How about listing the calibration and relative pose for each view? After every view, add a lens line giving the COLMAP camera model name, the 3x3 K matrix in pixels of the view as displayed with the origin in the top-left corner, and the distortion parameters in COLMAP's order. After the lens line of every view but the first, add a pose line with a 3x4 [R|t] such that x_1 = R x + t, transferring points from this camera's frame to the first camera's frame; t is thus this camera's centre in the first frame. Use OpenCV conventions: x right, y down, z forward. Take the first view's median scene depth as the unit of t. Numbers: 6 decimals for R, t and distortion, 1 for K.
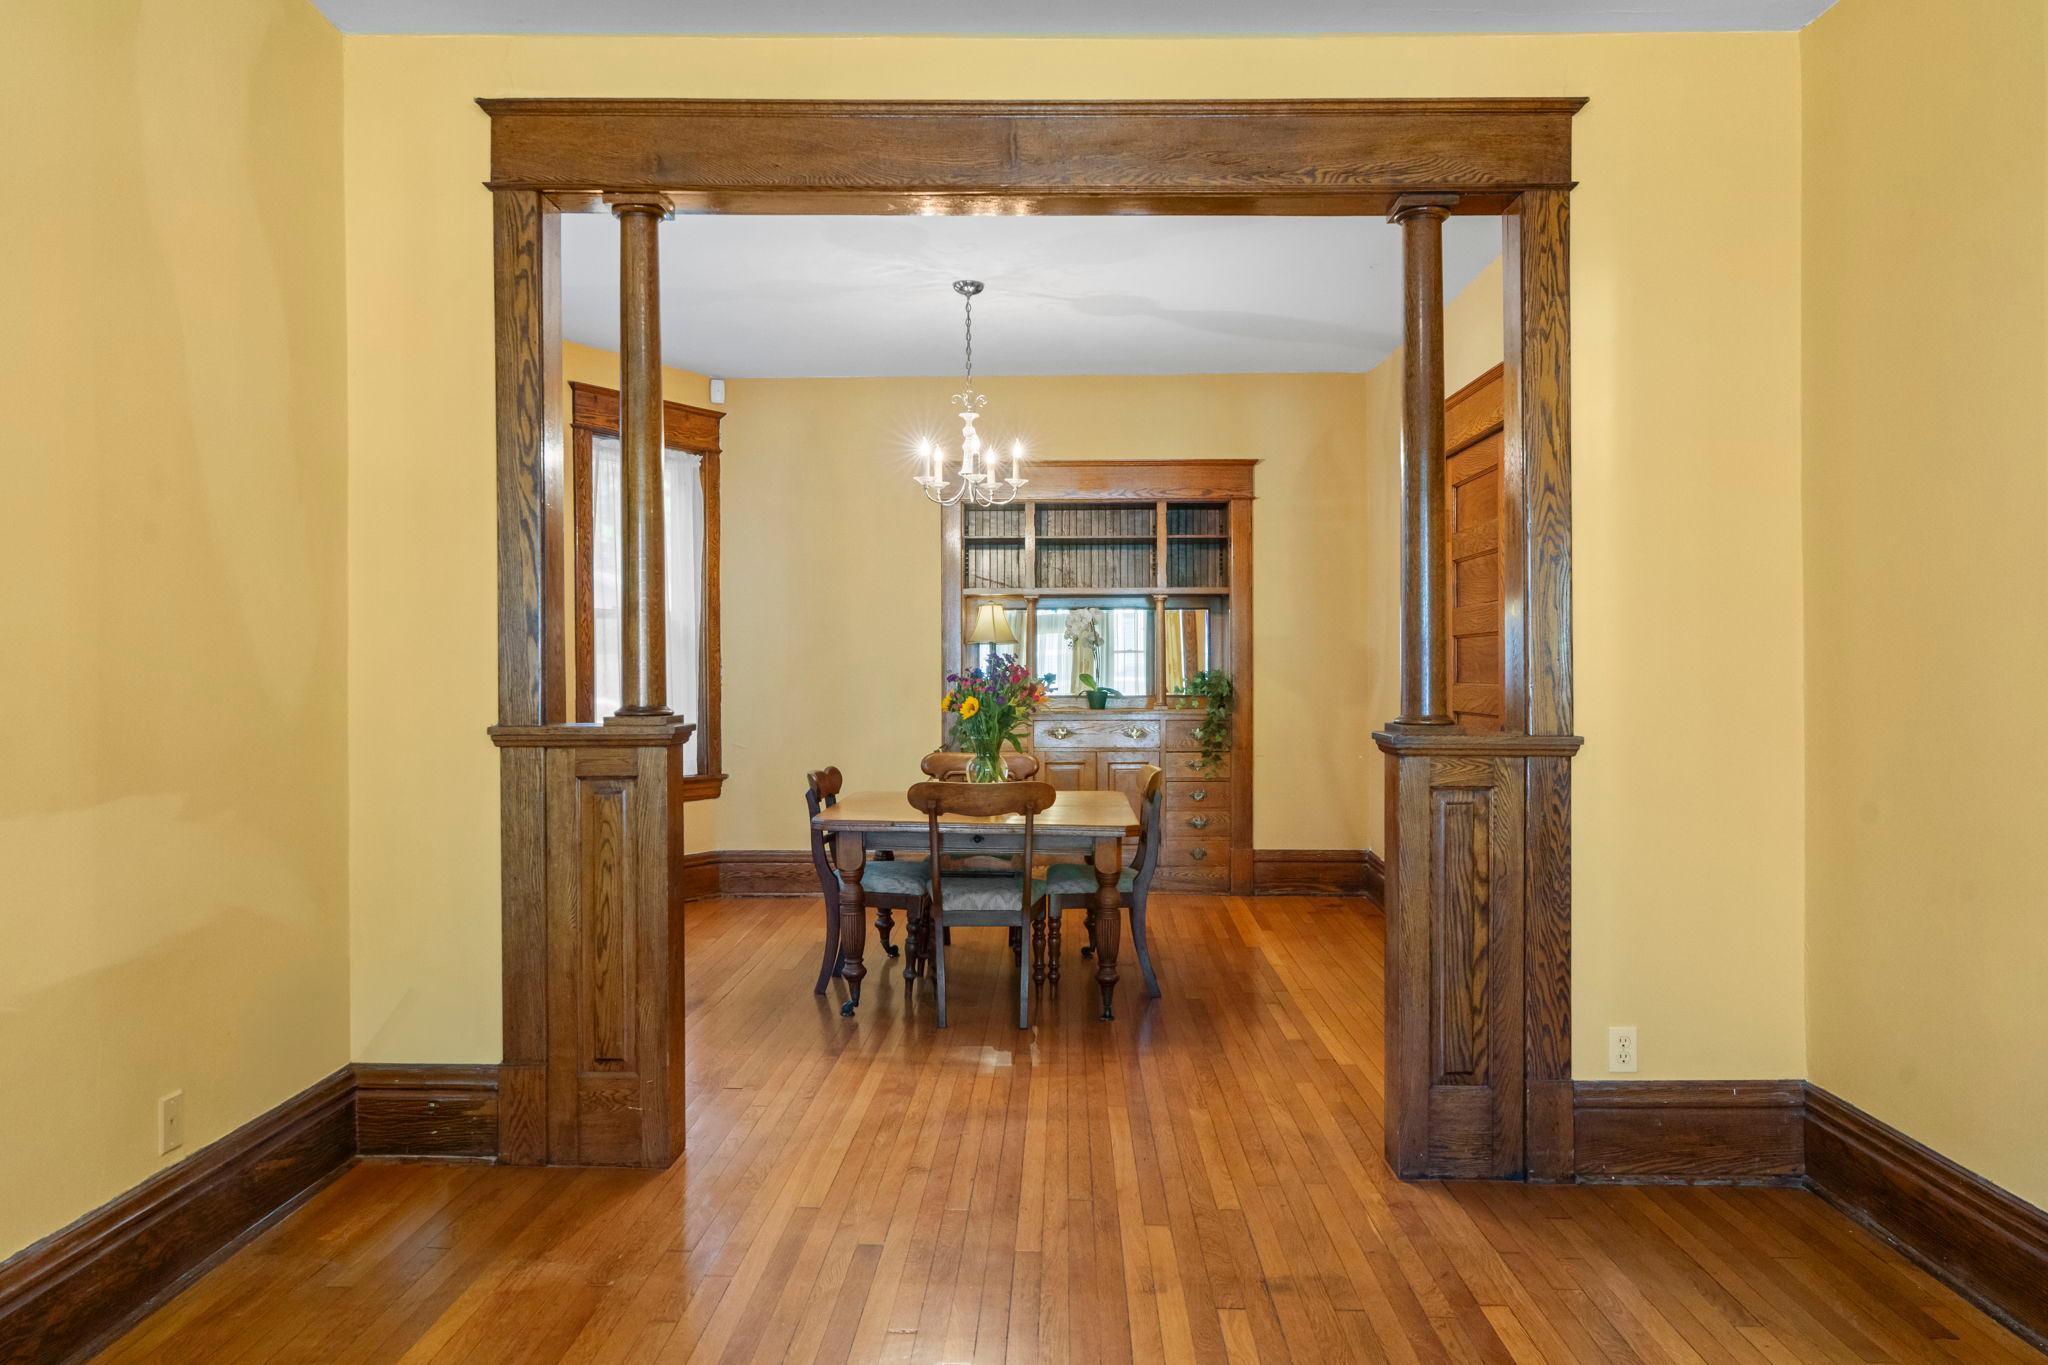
lens RADIAL K [[1422.2, 0, 1027.2], [0, 1422.2, 662.7], [0, 0, 1]] dist [-0.002035, 0.008476]
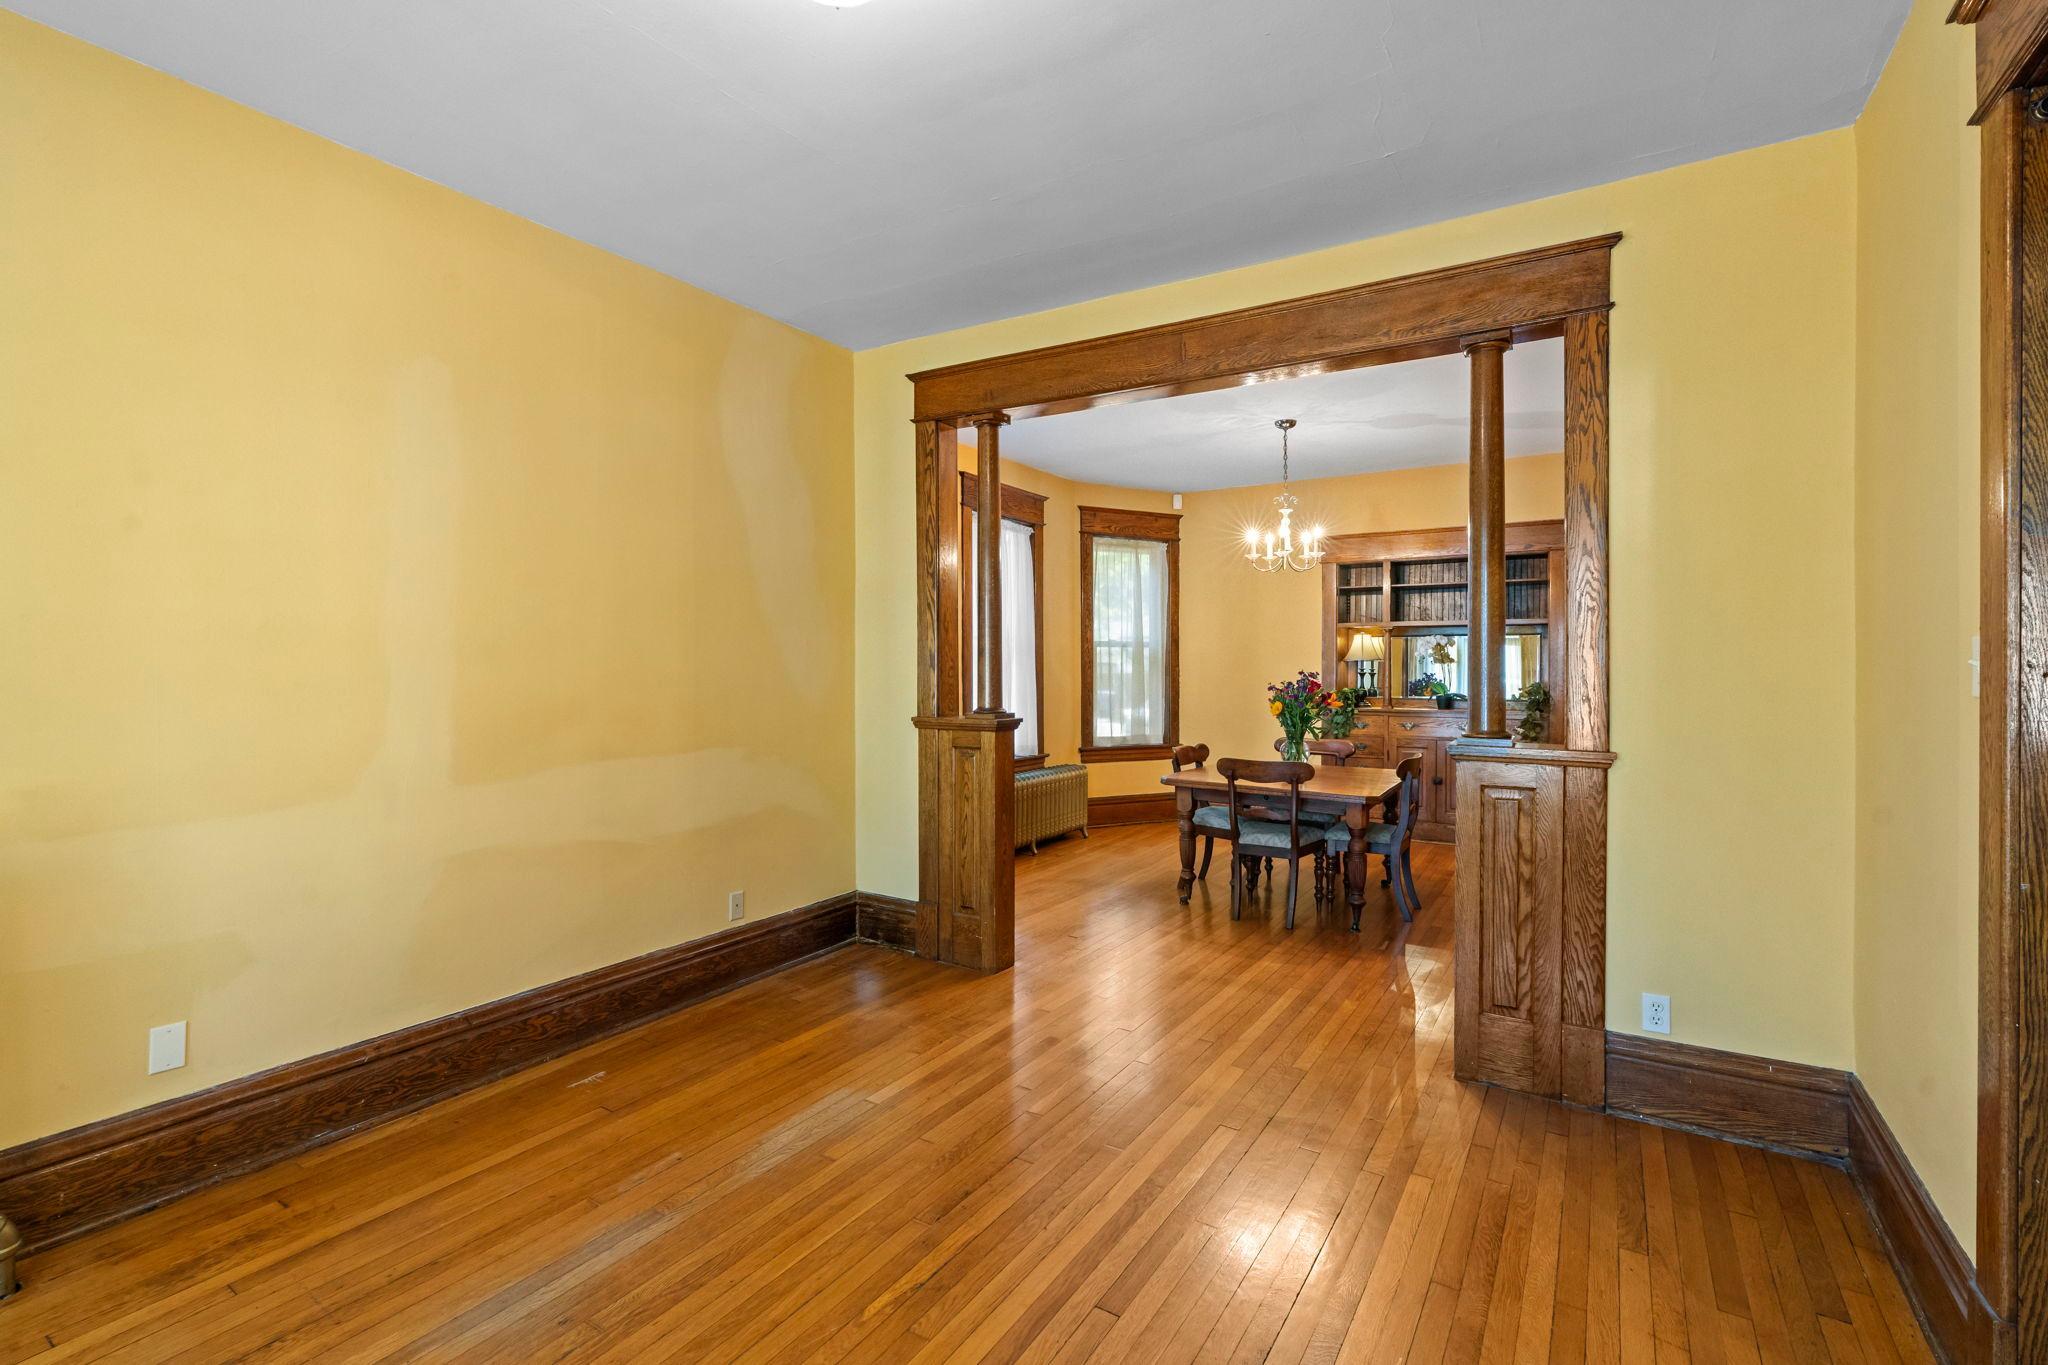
lens RADIAL K [[929.2, 0, 1013.1], [0, 929.2, 668.6], [0, 0, 1]] dist [-0.002222, 0.001496]
pose [[0.856127, 0.004433, -0.516747, 0.350675], [-0.001495, 0.999980, 0.006101, -0.024616], [0.516764, -0.004450, 0.856116, 0.042162]]
